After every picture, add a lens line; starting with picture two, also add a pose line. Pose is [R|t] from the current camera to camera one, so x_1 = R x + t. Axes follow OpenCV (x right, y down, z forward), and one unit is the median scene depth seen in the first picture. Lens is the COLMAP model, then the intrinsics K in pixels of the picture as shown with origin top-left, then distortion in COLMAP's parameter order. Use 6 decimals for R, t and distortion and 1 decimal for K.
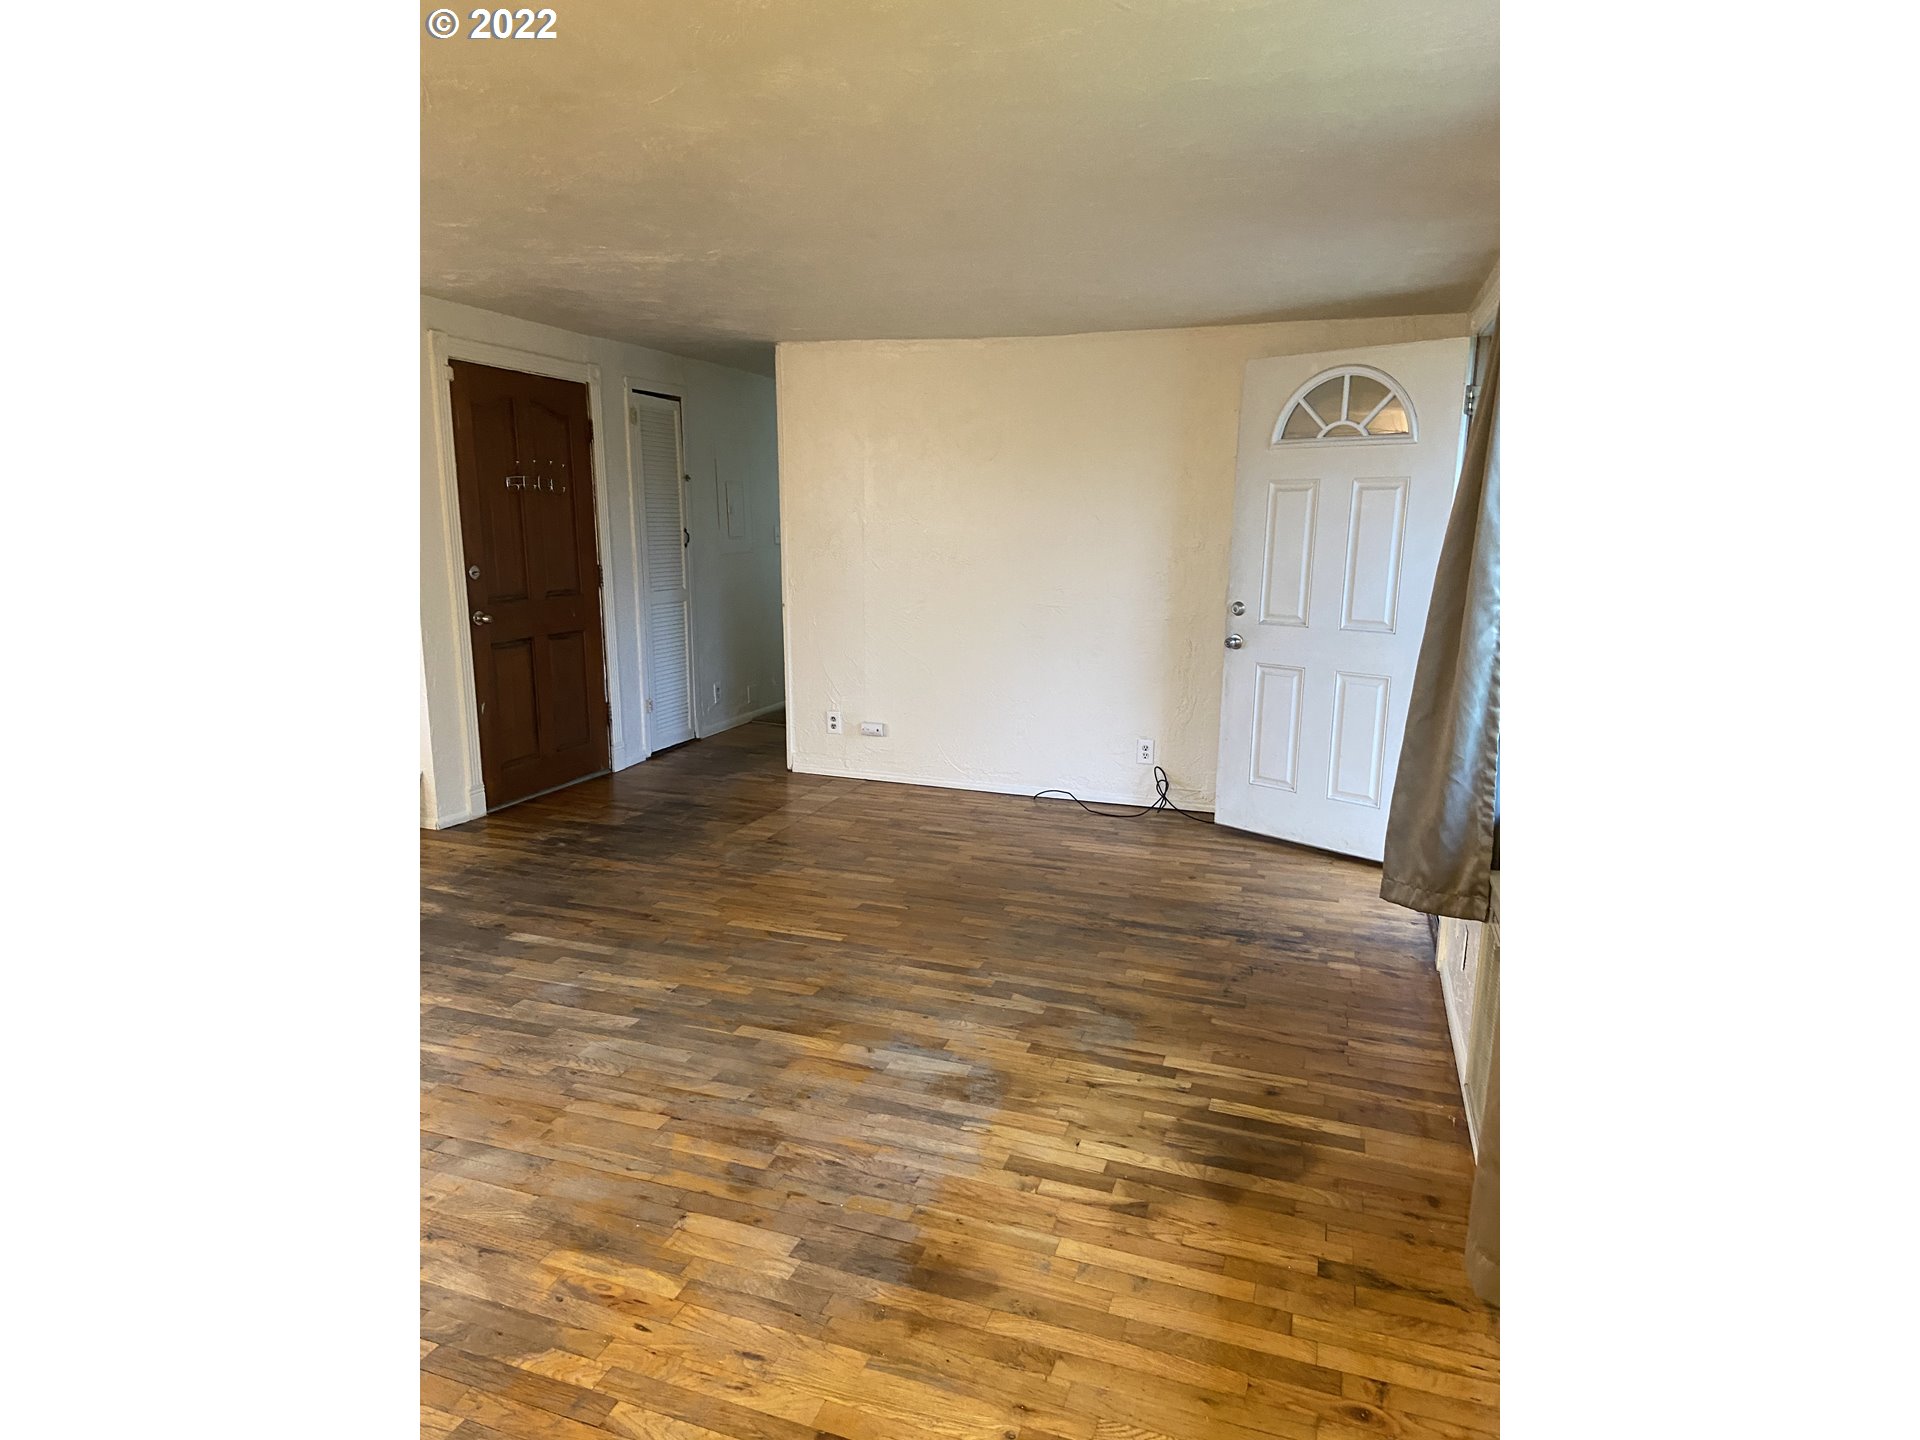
lens RADIAL K [[1075.9, 0, 955.1], [0, 1075.9, 734.9], [0, 0, 1]] dist [0.144525, -0.188655]
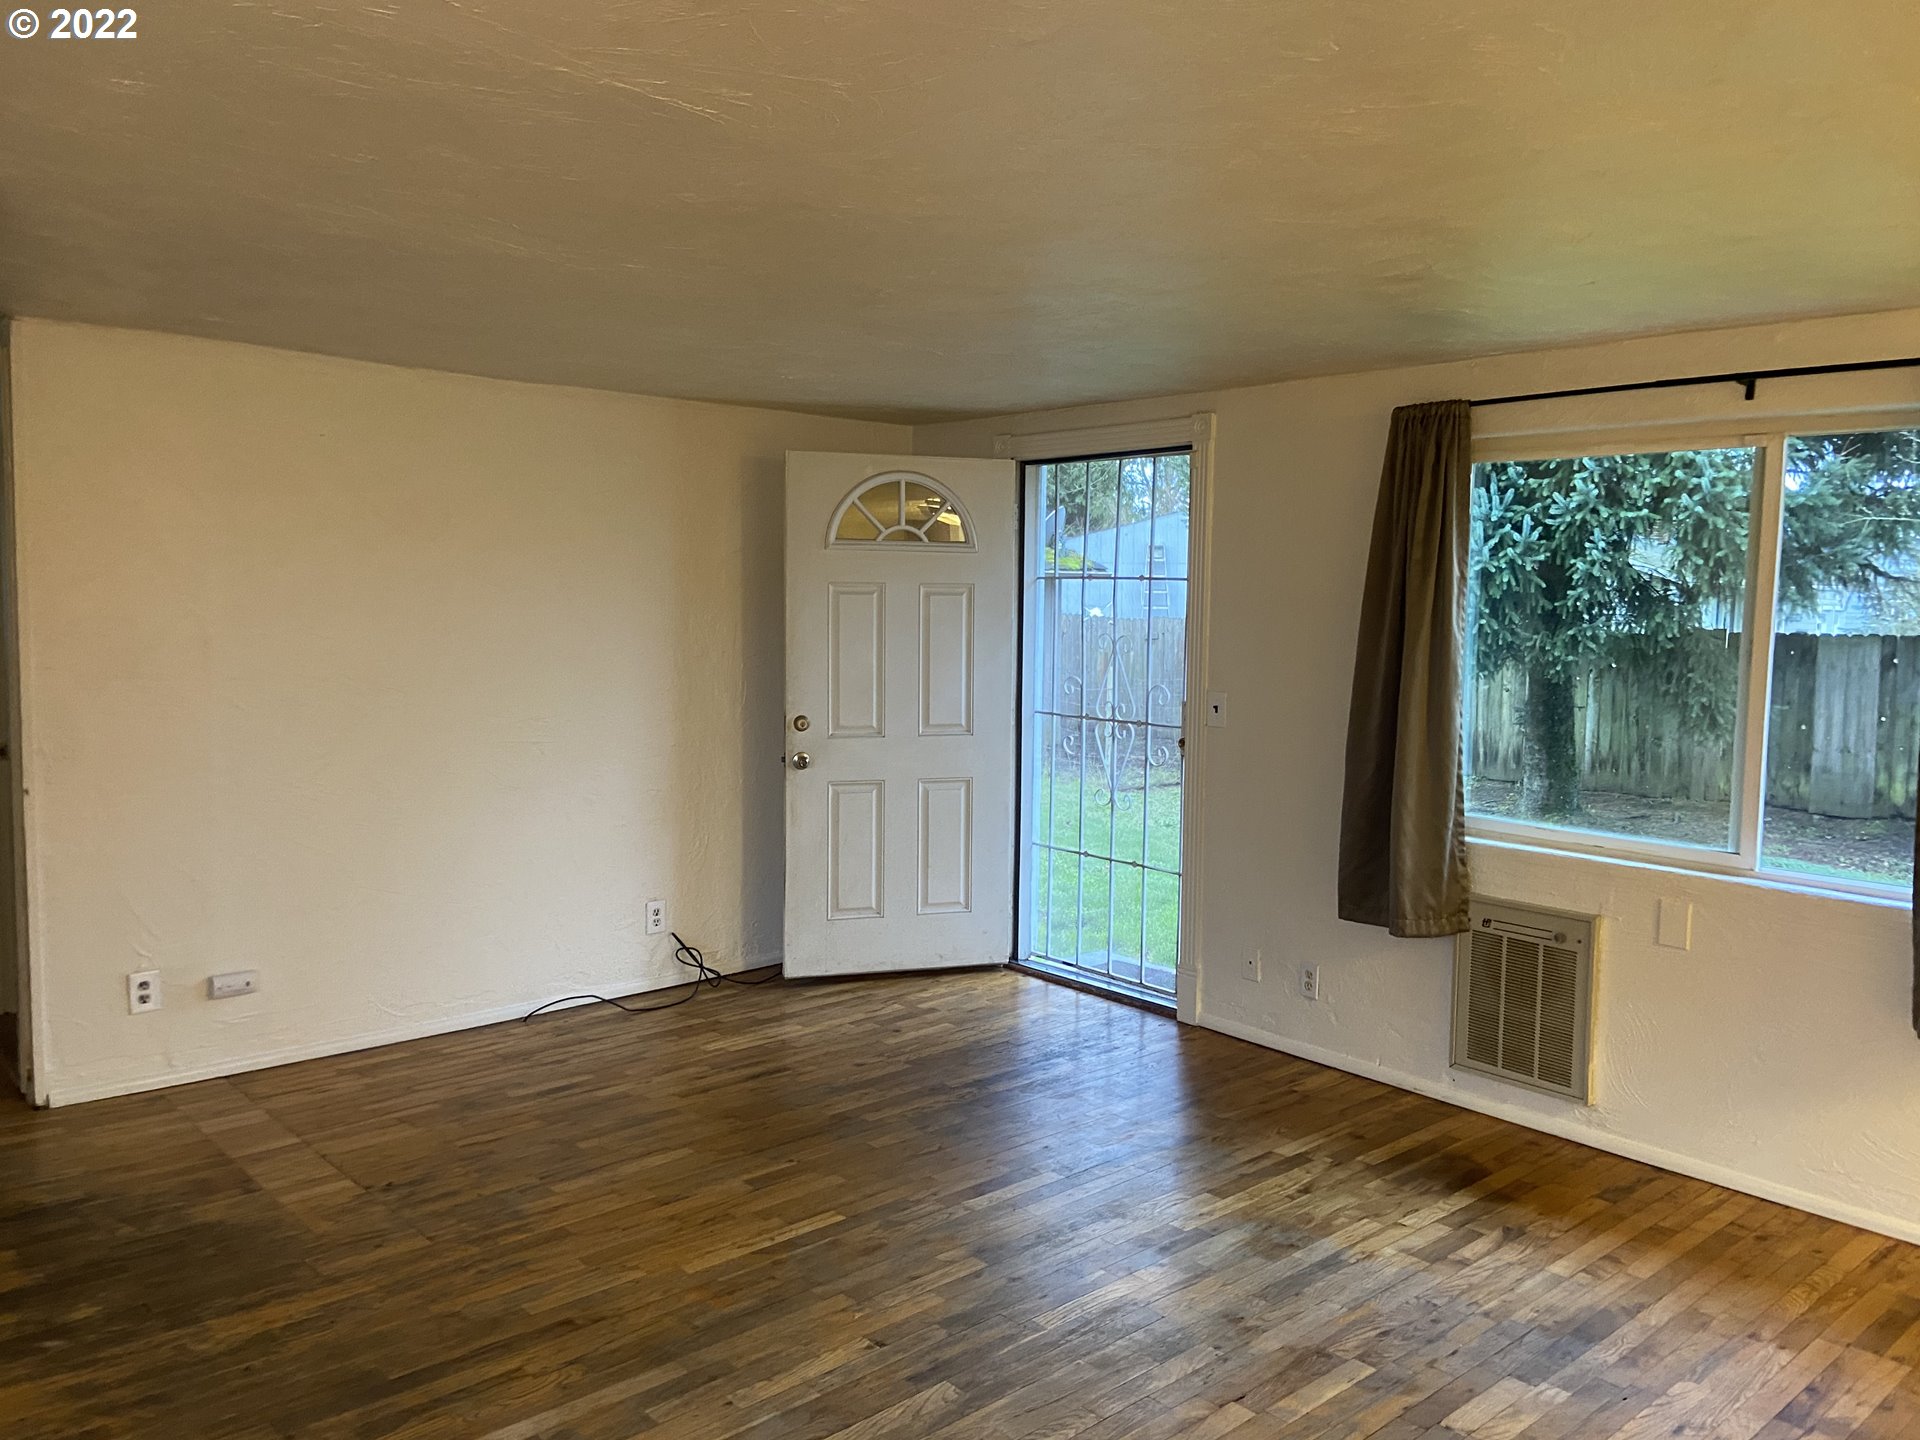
lens RADIAL K [[1445.3, 0, 964.9], [0, 1445.3, 729.7], [0, 0, 1]] dist [0.121851, -0.151067]
pose [[0.485459, -0.085004, 0.870117, -0.820686], [0.169639, 0.985505, 0.001631, -0.108604], [-0.857643, 0.146814, 0.492842, 0.378732]]
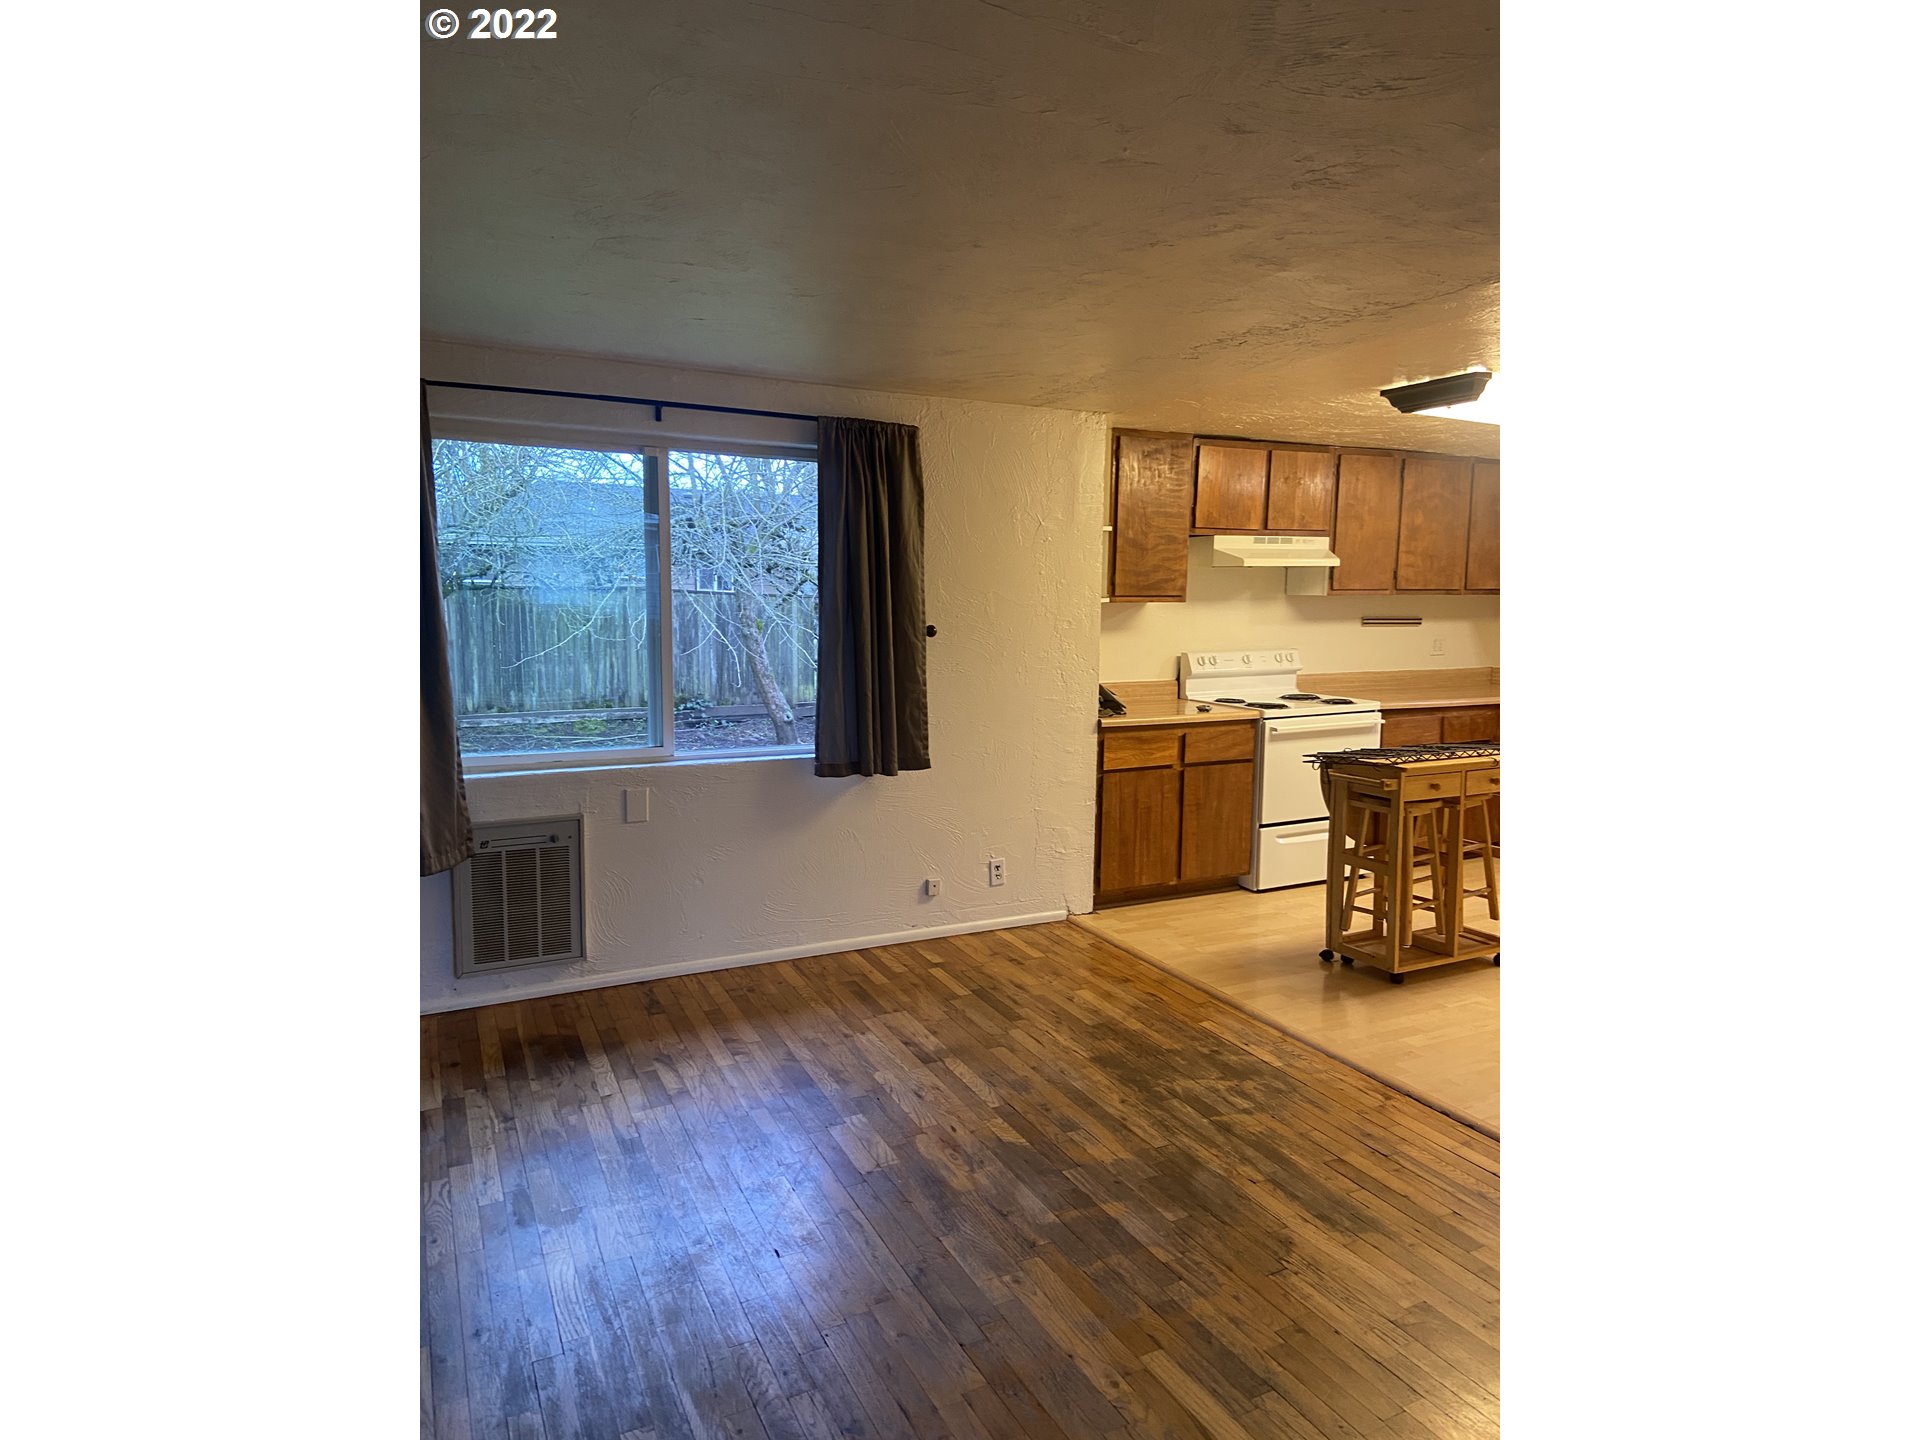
lens RADIAL K [[1075.9, 0, 955.1], [0, 1075.9, 734.9], [0, 0, 1]] dist [0.144525, -0.188655]
pose [[-0.713316, -0.115739, 0.691220, -0.632543], [0.123916, 0.949903, 0.286931, -0.209470], [-0.689801, 0.290326, -0.663239, 0.917668]]
